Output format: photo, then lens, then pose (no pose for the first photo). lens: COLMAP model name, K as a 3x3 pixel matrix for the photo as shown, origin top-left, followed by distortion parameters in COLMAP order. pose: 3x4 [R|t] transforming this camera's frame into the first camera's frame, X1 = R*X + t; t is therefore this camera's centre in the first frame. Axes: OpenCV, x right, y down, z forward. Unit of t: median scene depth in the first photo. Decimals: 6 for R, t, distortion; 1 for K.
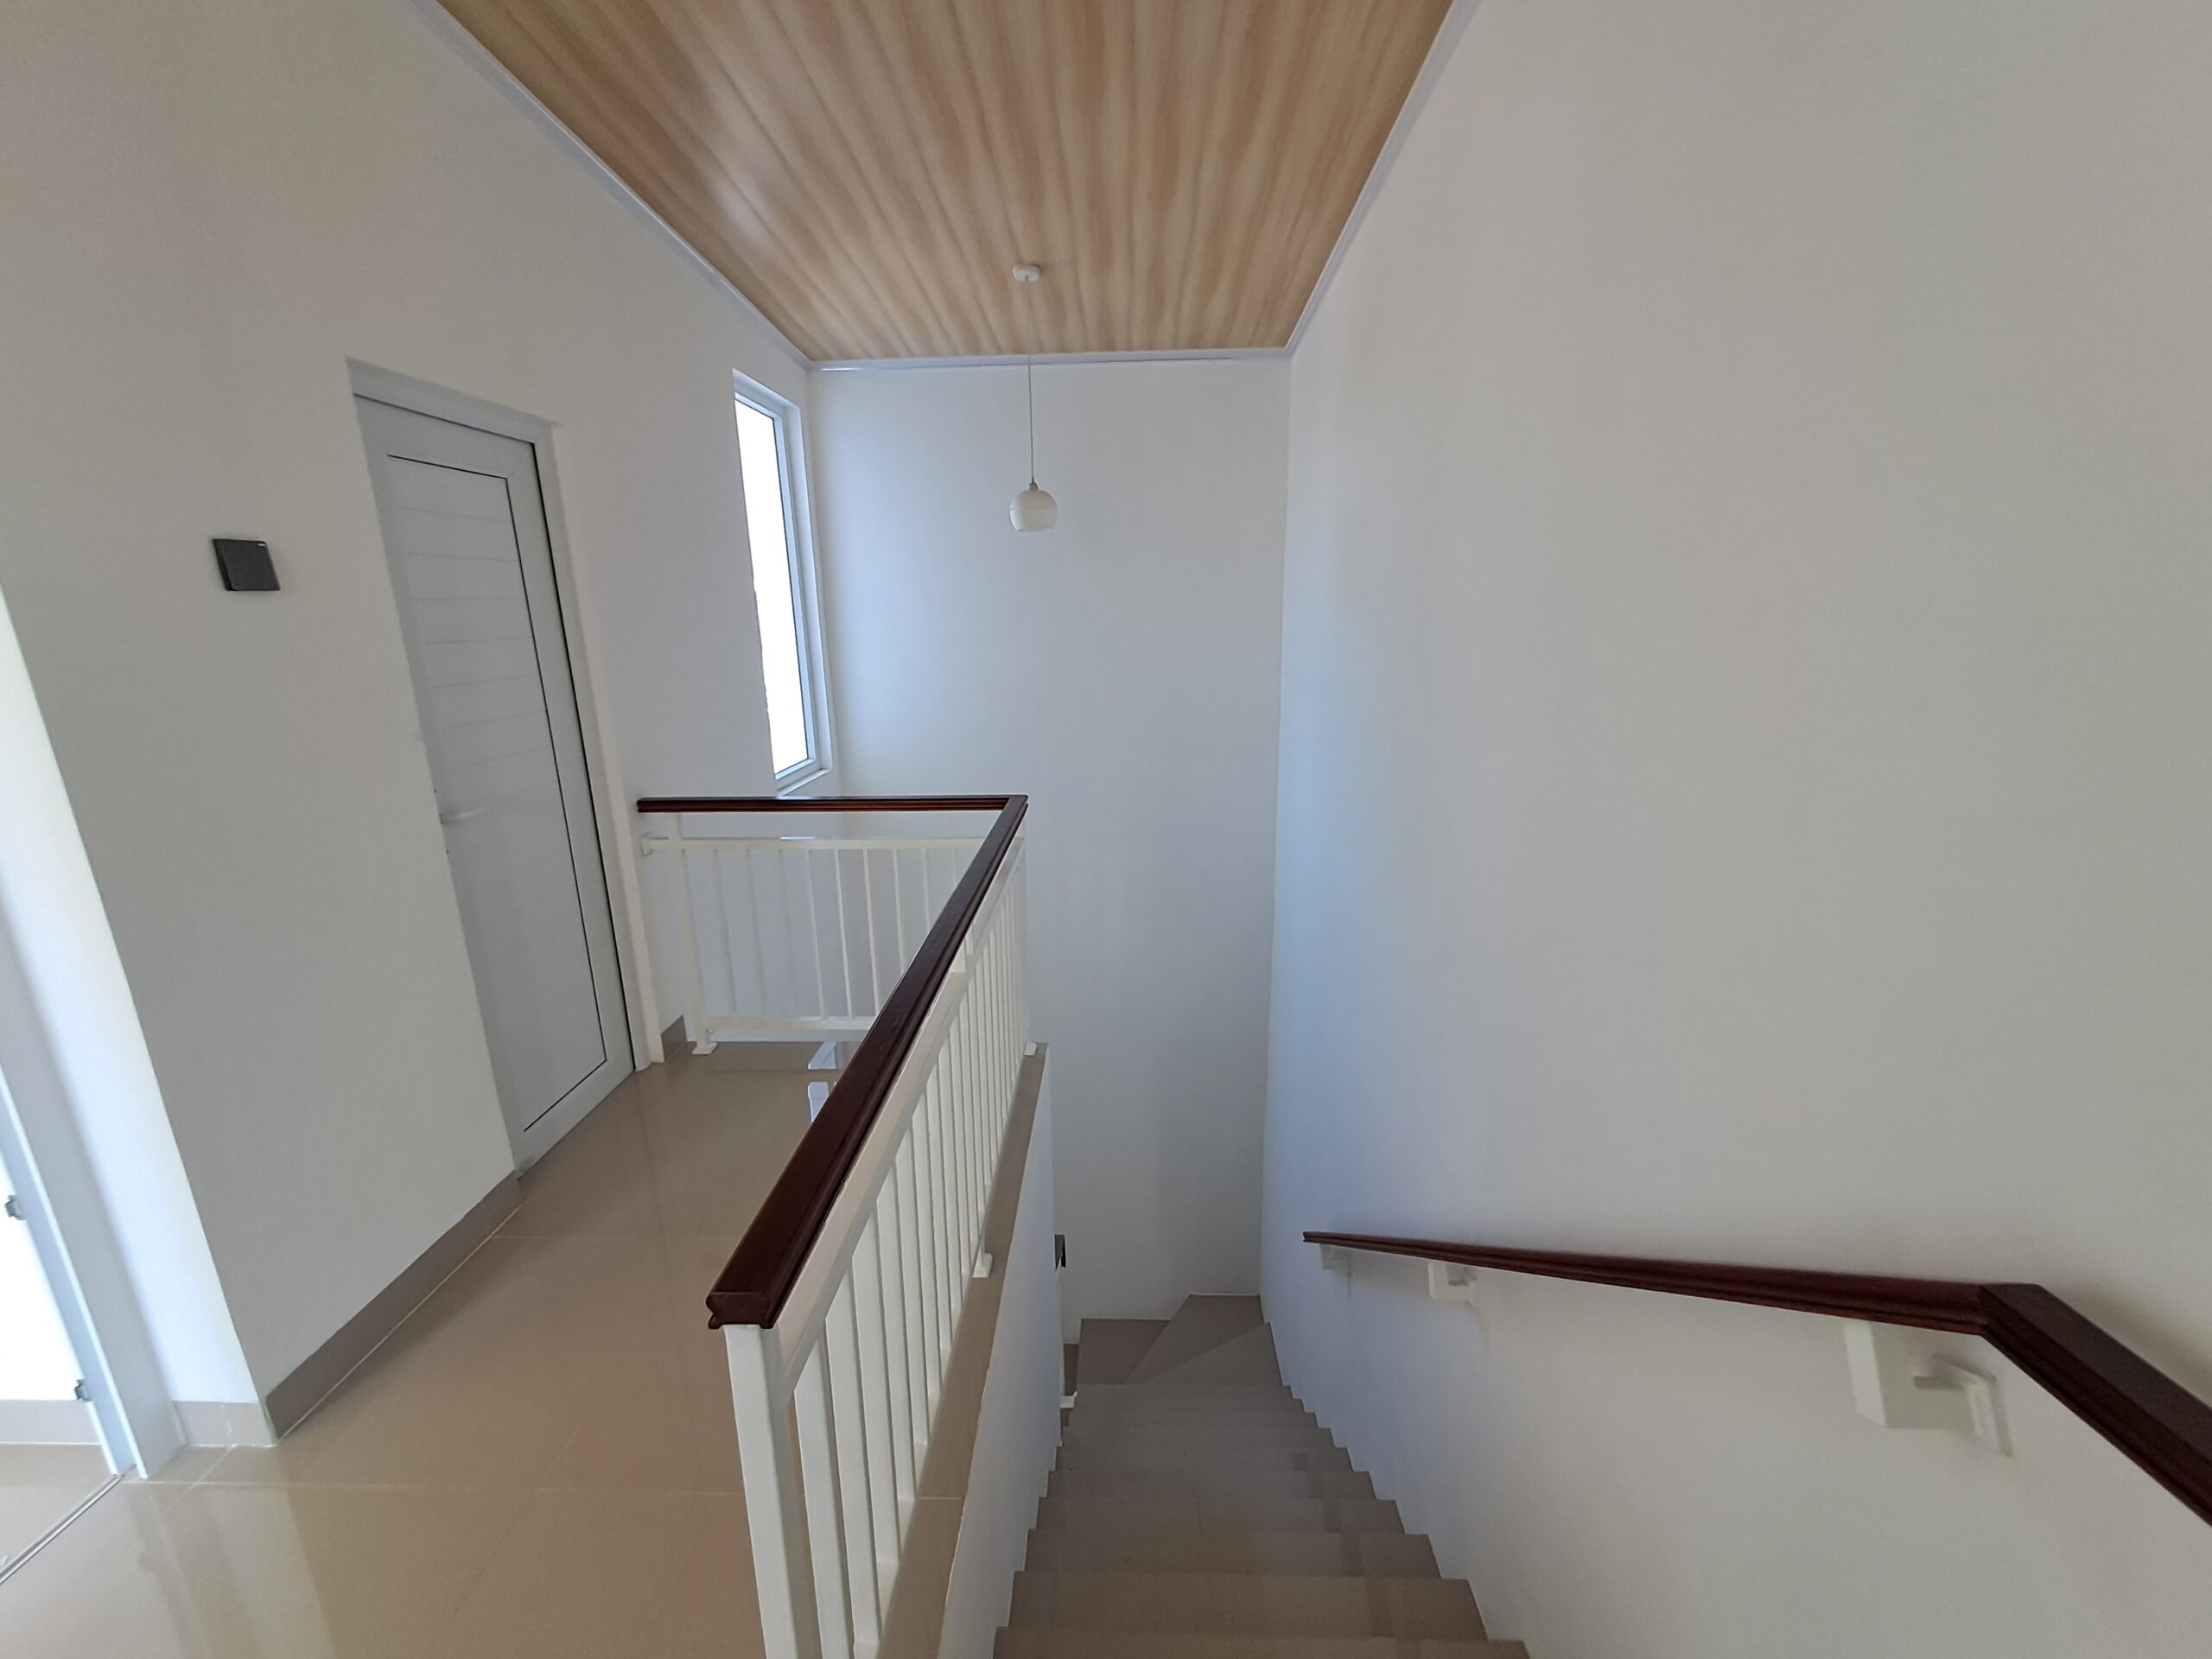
lens RADIAL K [[871.4, 0, 1106.0], [0, 871.4, 829.5], [0, 0, 1]] dist [-0.007740, 0.000064]
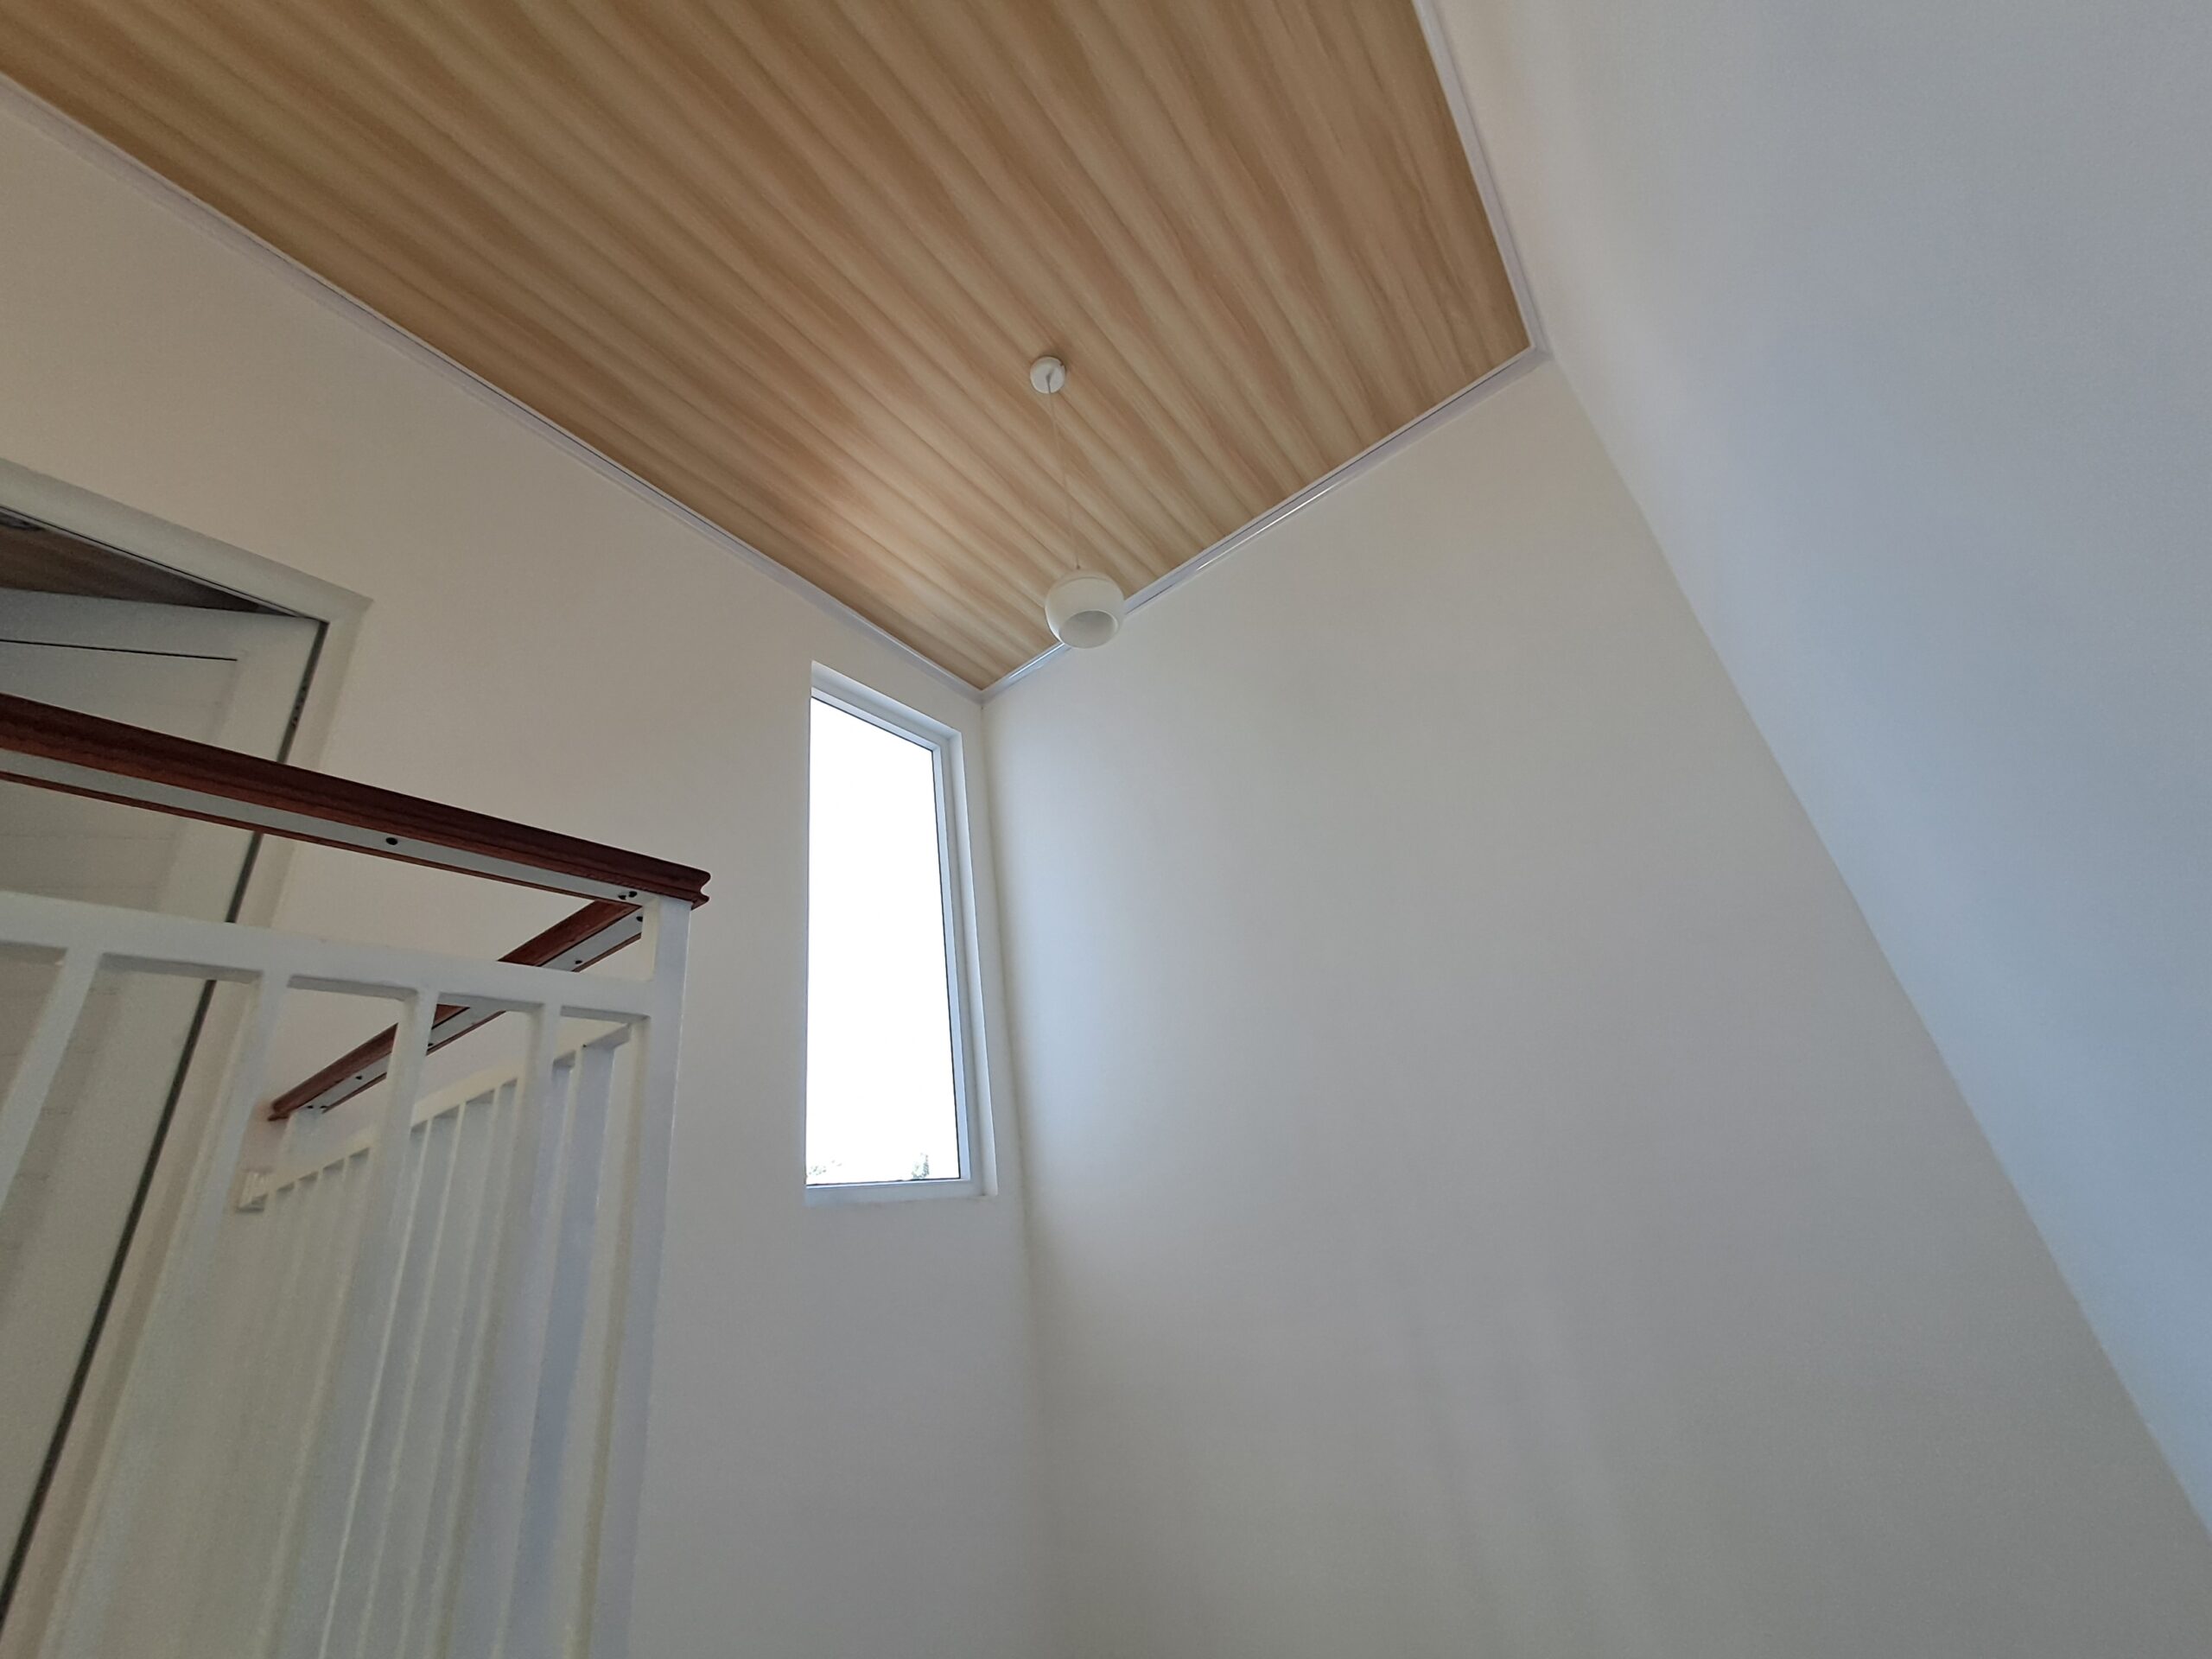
lens RADIAL K [[871.4, 0, 1106.0], [0, 871.4, 829.5], [0, 0, 1]] dist [-0.007740, 0.000064]
pose [[0.807647, -0.331560, -0.487621, 0.173733], [-0.030985, 0.801939, -0.596602, 0.113555], [0.588852, 0.496953, 0.637410, 0.699776]]
